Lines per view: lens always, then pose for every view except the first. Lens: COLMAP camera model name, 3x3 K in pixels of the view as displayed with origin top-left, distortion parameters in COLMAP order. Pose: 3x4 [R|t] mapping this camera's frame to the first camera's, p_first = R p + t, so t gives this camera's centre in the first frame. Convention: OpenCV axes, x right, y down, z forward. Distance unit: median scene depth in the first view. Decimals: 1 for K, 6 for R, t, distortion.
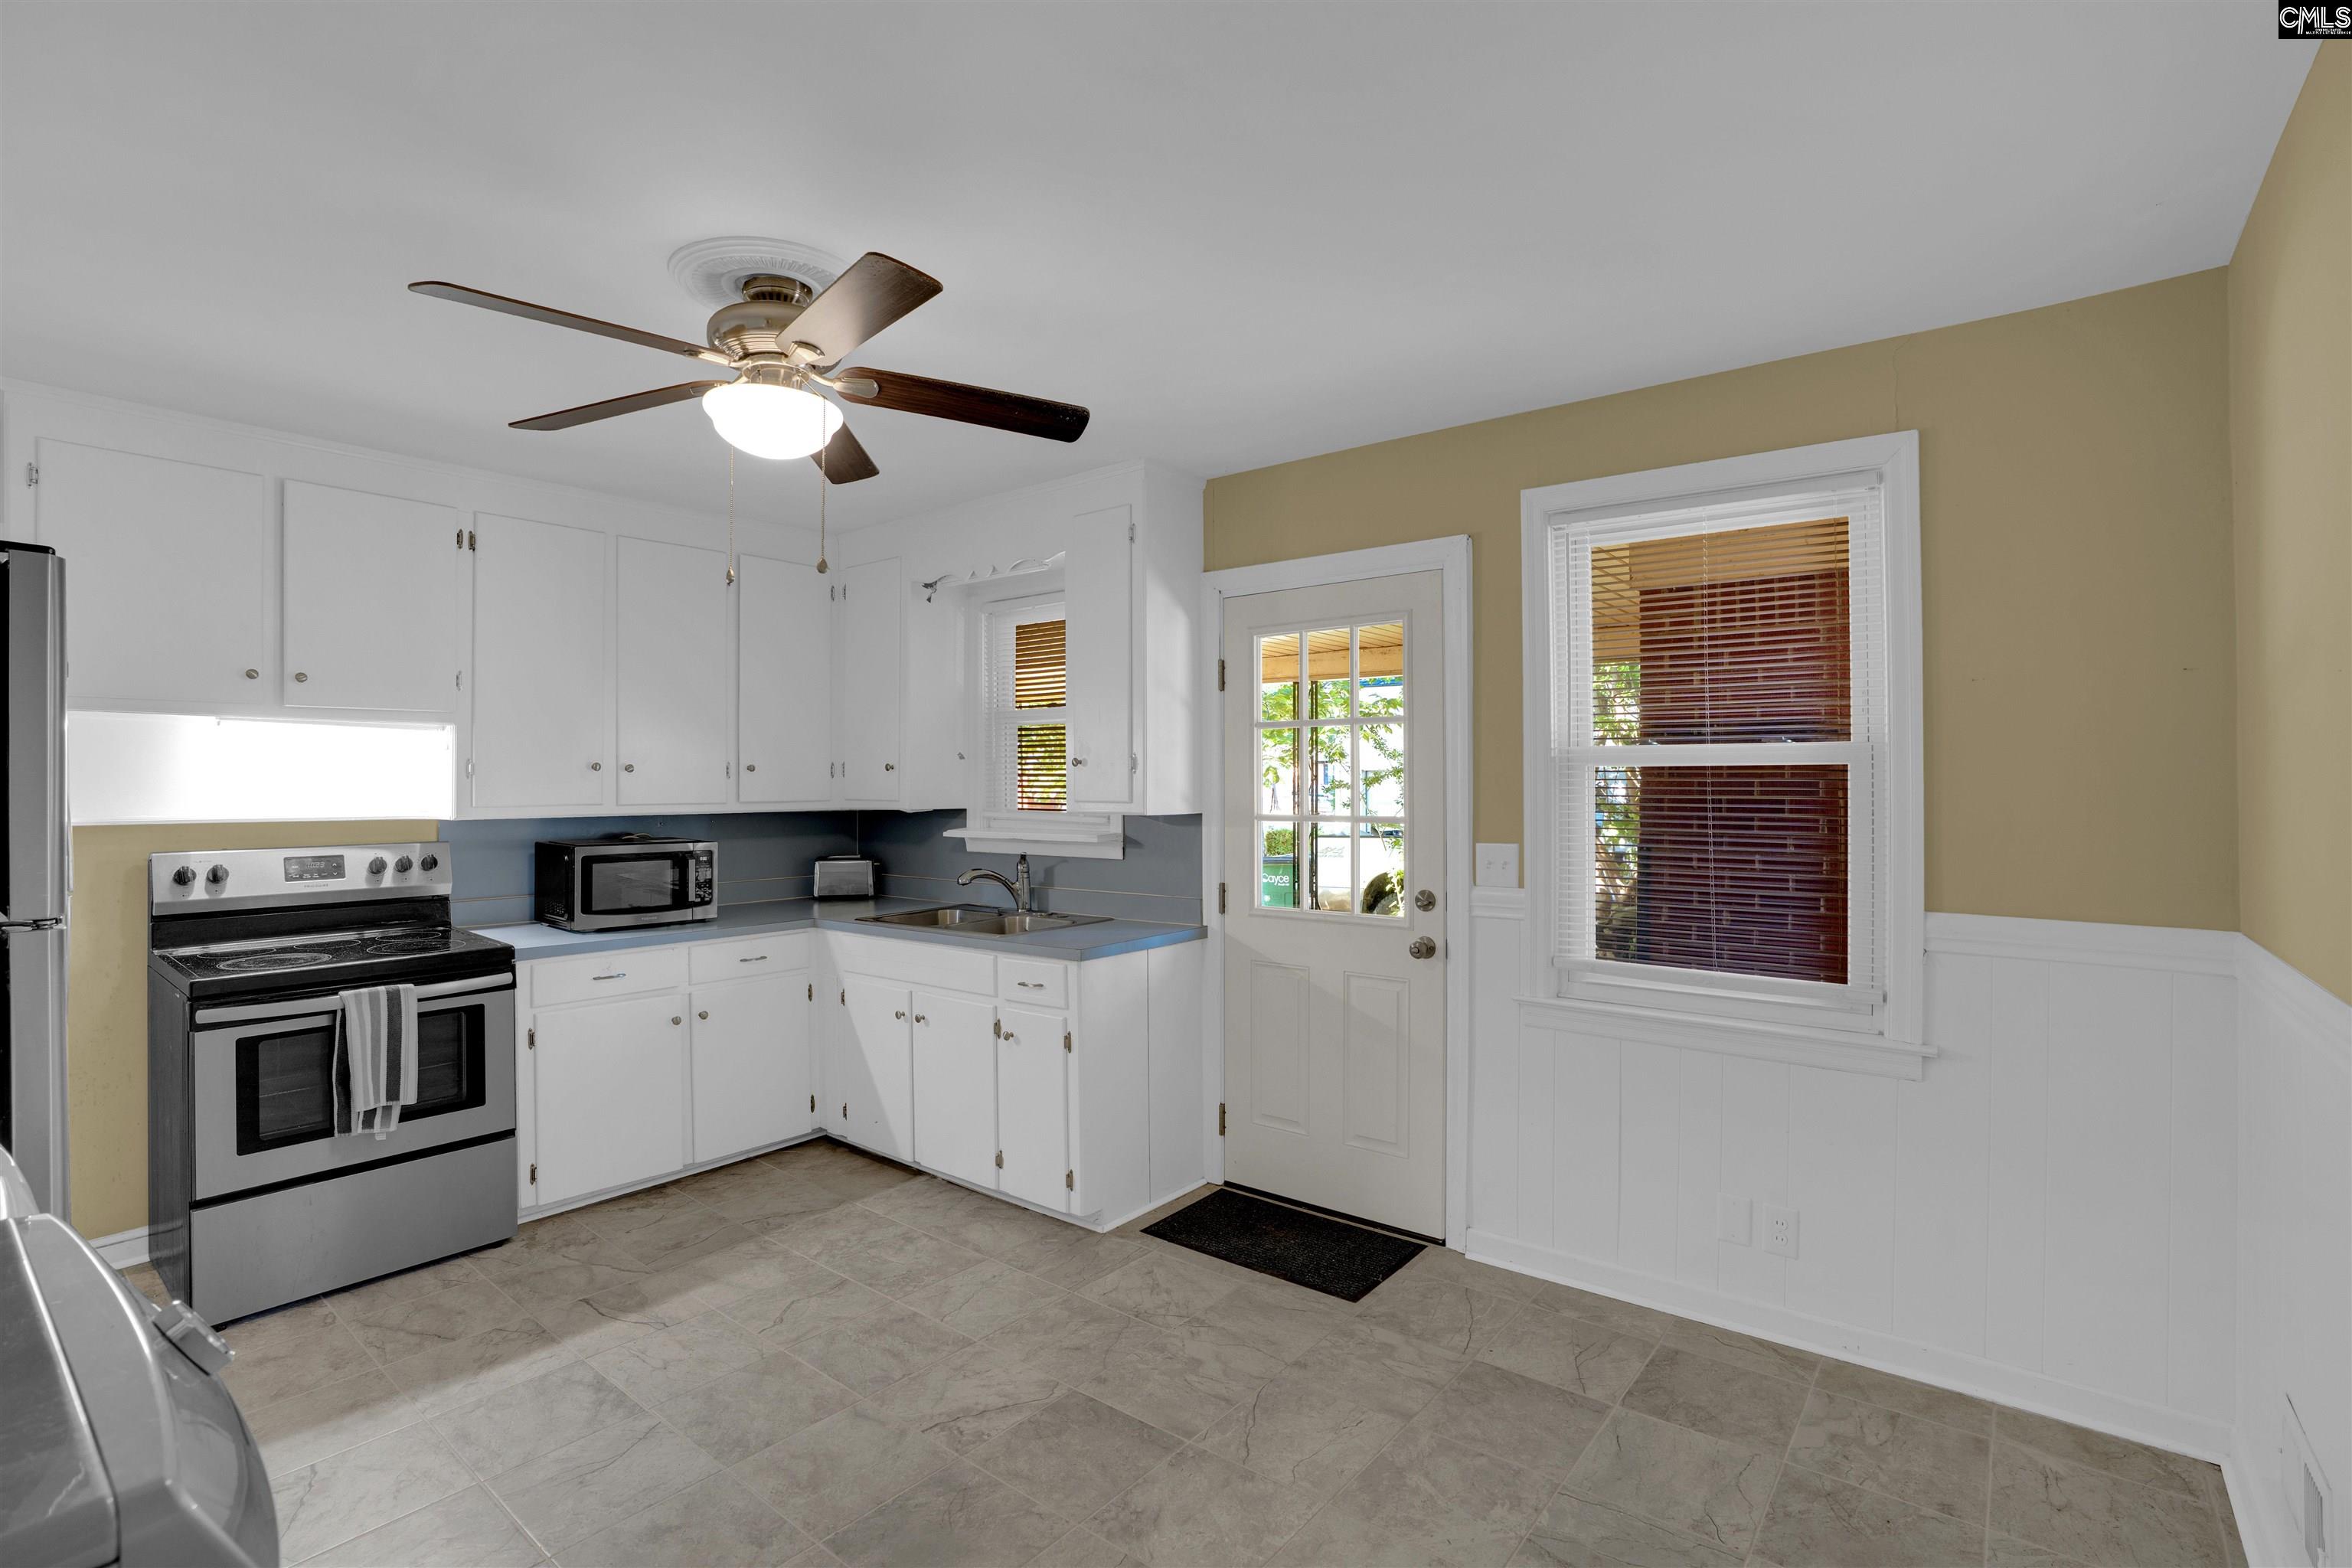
lens RADIAL K [[1085.4, 0, 1167.4], [0, 1085.4, 785.1], [0, 0, 1]] dist [-0.039950, 0.009856]
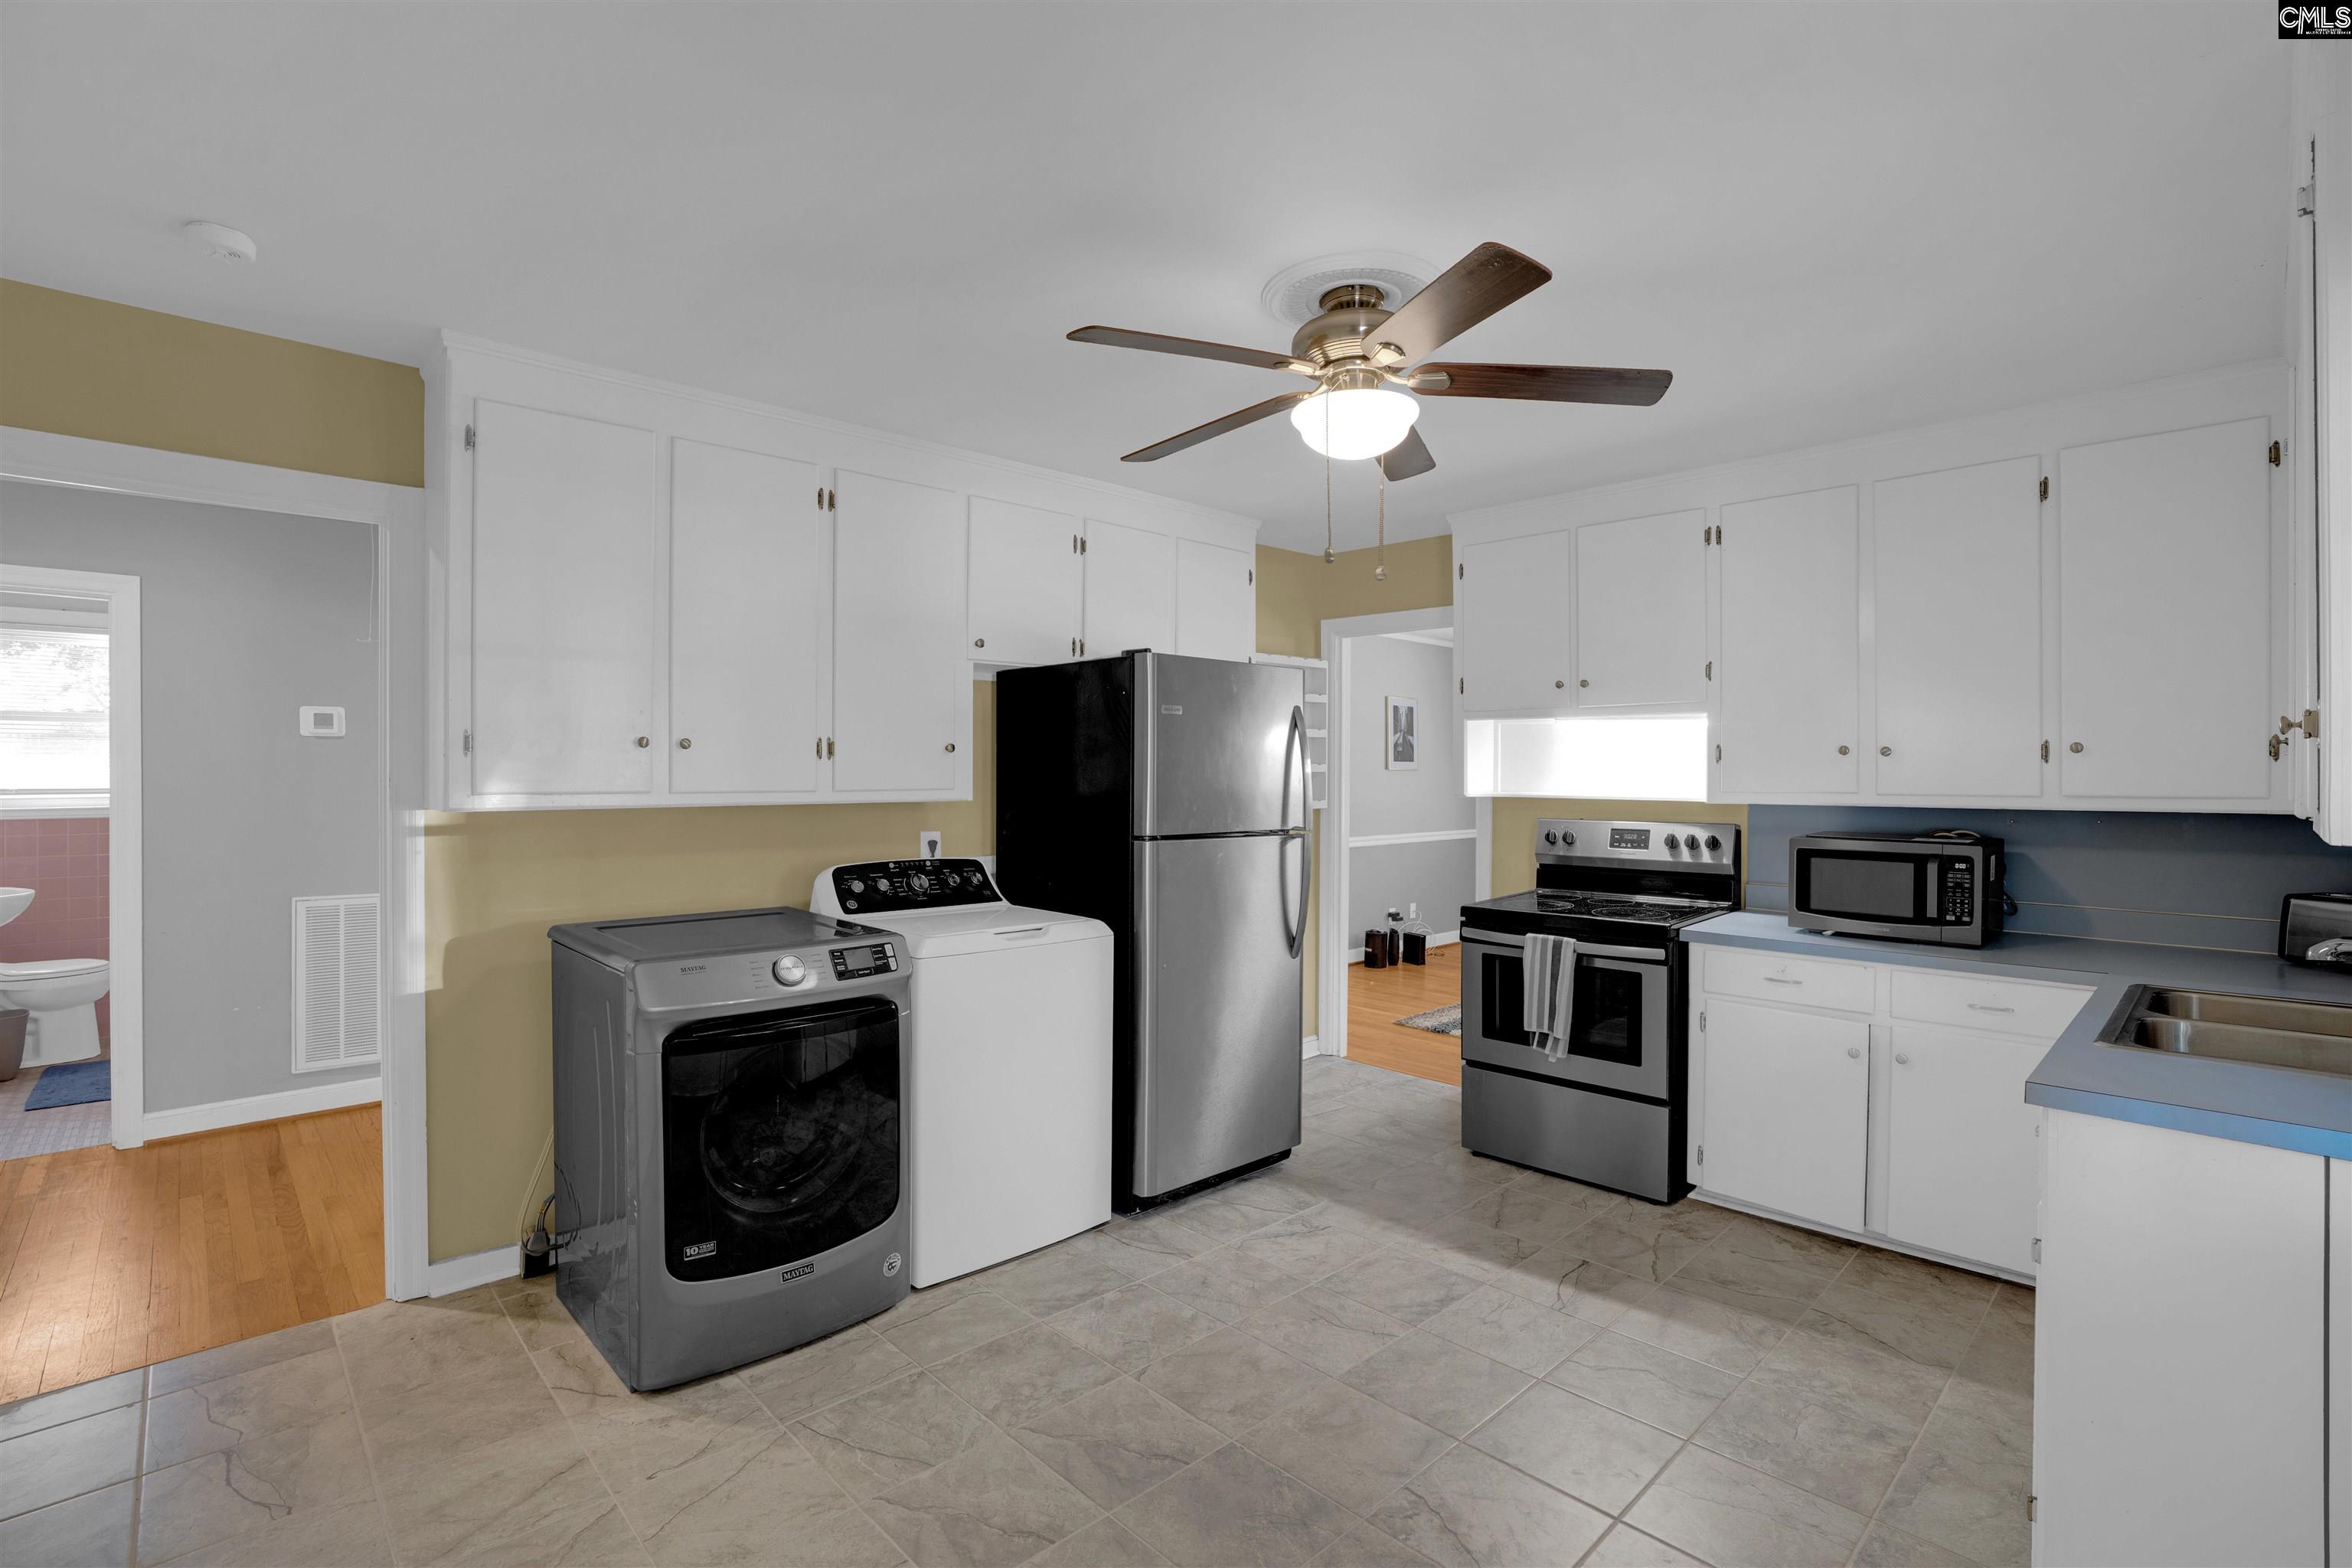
lens RADIAL K [[1085.4, 0, 1182.7], [0, 1085.4, 779.5], [0, 0, 1]] dist [-0.039950, 0.009856]
pose [[-0.117054, 0.011665, -0.993057, 0.506614], [-0.000965, 0.999929, 0.011859, -0.003618], [0.993125, 0.002347, -0.117035, 0.681894]]
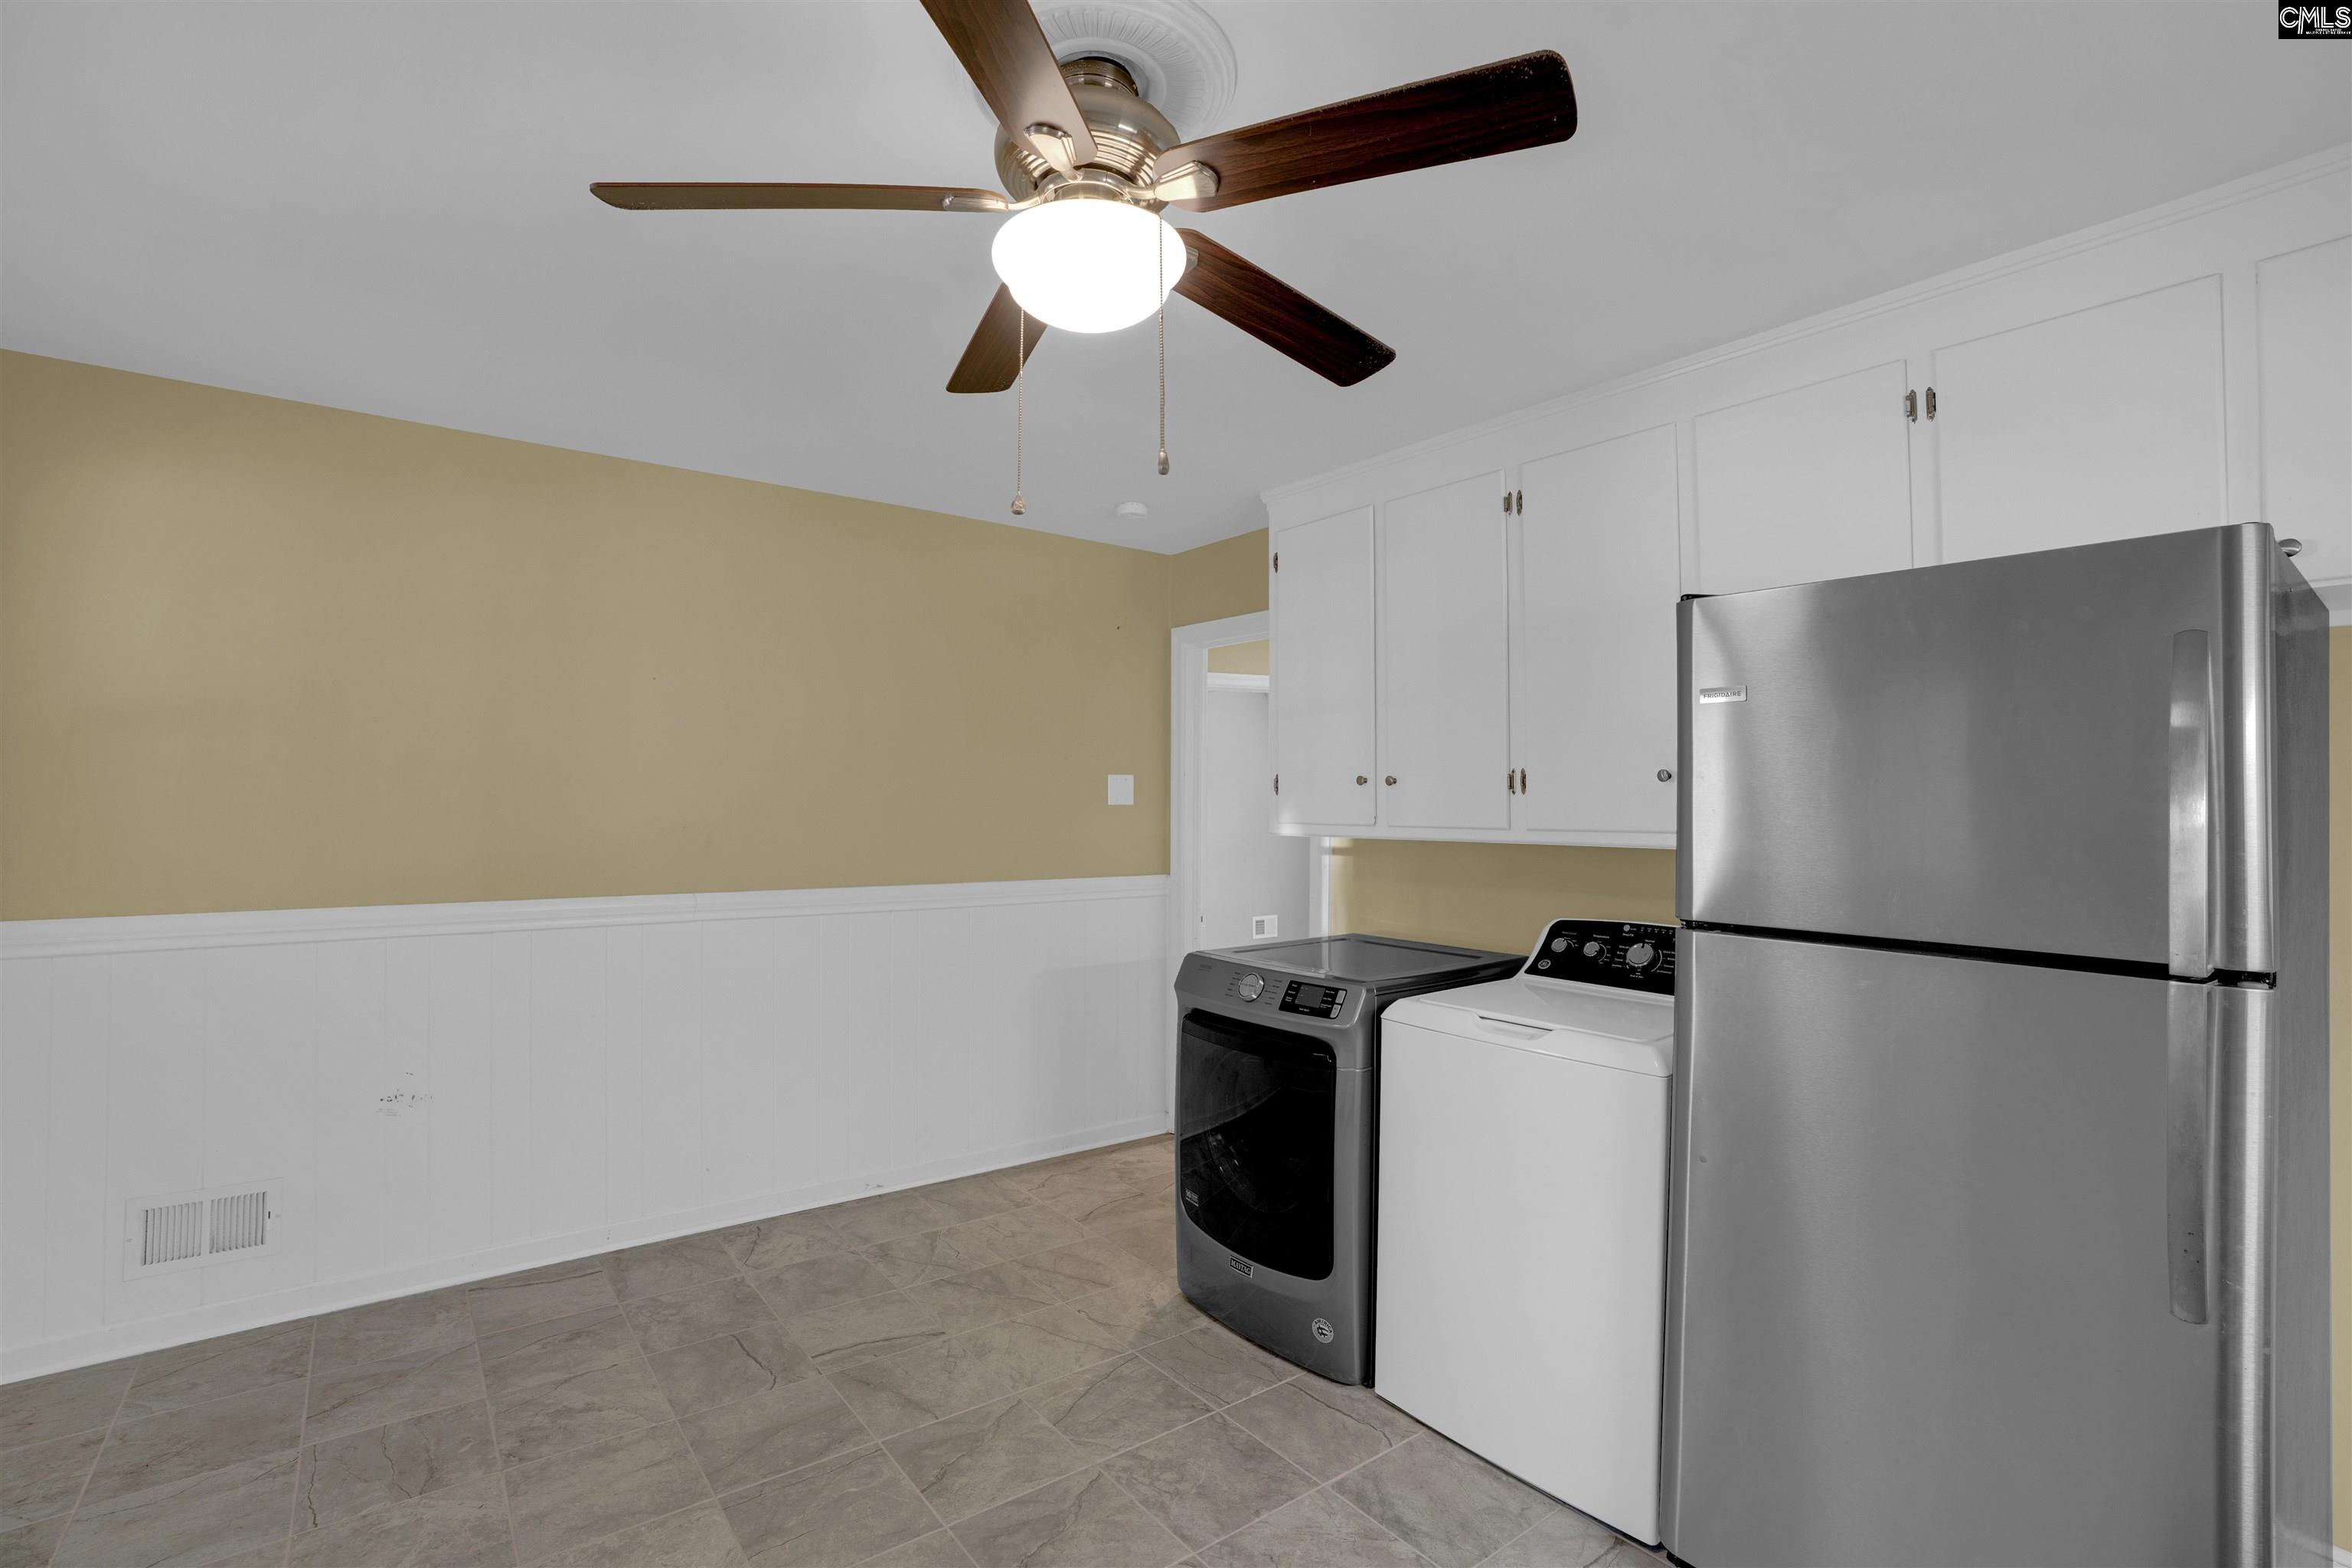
lens RADIAL K [[1085.4, 0, 1173.0], [0, 1085.4, 787.6], [0, 0, 1]] dist [-0.039950, 0.009856]
pose [[-0.973916, 0.000250, 0.226907, -0.409764], [-0.004118, 0.999815, -0.018775, 0.002757], [-0.226870, -0.019219, -0.973735, 1.181901]]
